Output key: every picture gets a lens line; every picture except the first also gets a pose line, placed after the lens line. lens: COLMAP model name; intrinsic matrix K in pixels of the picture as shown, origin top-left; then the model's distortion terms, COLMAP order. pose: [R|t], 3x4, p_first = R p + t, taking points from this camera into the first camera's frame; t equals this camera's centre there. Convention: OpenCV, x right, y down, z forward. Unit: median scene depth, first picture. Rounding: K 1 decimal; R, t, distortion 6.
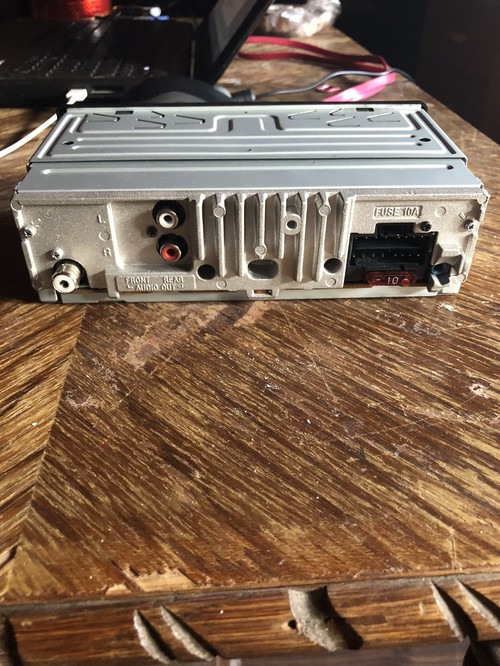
lens RADIAL K [[542.1, 0, 251.8], [0, 542.1, 333.2], [0, 0, 1]] dist [-0.013896, -0.042334]
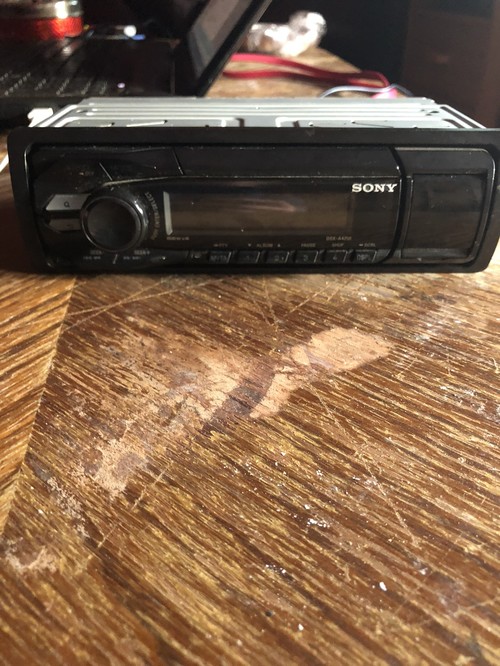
lens RADIAL K [[542.1, 0, 247.0], [0, 542.1, 334.3], [0, 0, 1]] dist [-0.013896, -0.042334]
pose [[0.999278, -0.023882, 0.029549, -0.058517], [0.025100, 0.998820, -0.041570, -0.098041], [-0.028521, 0.042281, 0.998699, 0.297582]]
